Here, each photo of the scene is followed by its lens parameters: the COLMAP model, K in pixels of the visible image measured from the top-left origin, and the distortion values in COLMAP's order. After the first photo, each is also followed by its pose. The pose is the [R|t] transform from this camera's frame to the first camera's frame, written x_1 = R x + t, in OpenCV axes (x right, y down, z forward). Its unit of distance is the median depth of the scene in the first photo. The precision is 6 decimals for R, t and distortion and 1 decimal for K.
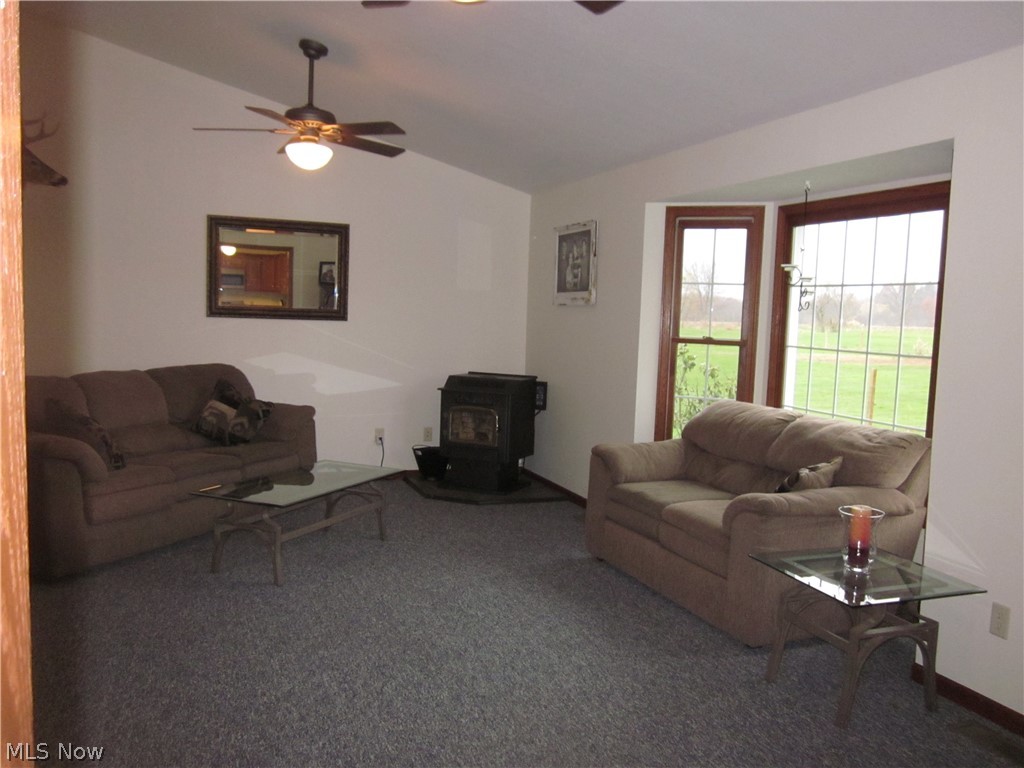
lens RADIAL K [[867.7, 0, 512.0], [0, 867.7, 384.0], [0, 0, 1]] dist [-0.026678, 0.000108]
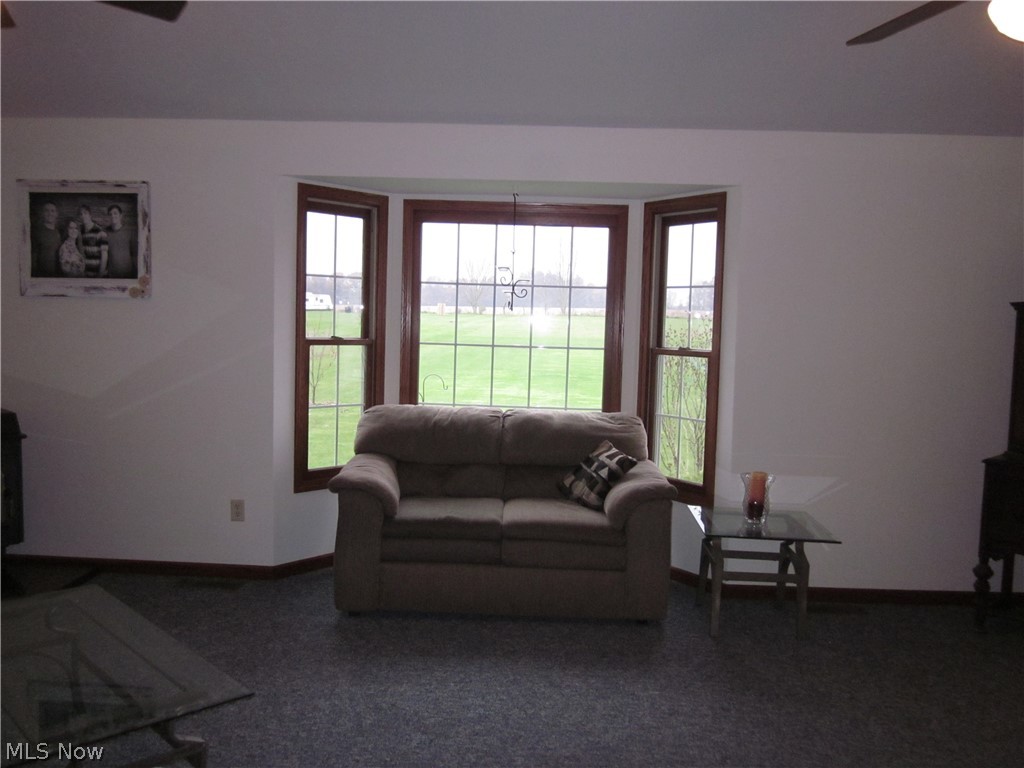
lens RADIAL K [[867.7, 0, 512.0], [0, 867.7, 384.0], [0, 0, 1]] dist [-0.026678, 0.000108]
pose [[0.386007, -0.087550, 0.918332, -0.514115], [0.064377, 0.995616, 0.067858, -0.054061], [-0.920247, 0.032926, 0.389951, 0.485483]]
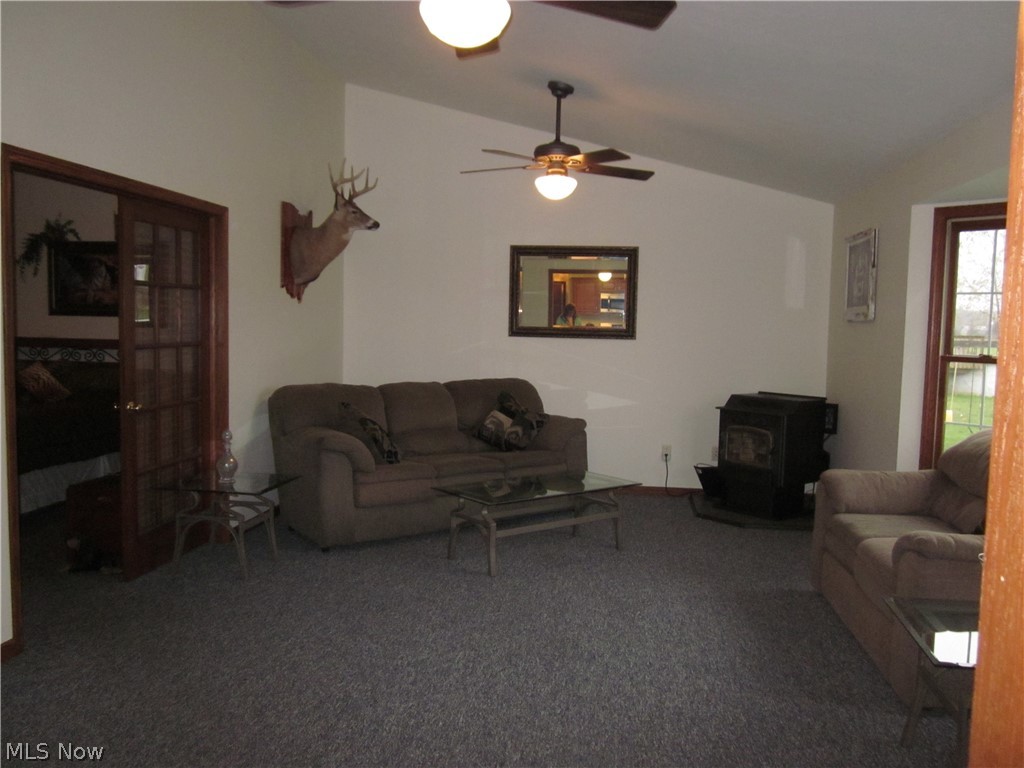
lens RADIAL K [[867.7, 0, 512.0], [0, 867.7, 384.0], [0, 0, 1]] dist [-0.026678, 0.000108]
pose [[0.877071, 0.018327, -0.480012, 0.221761], [-0.030942, 0.999352, -0.018382, 0.004864], [0.479364, 0.030975, 0.877070, 0.023675]]
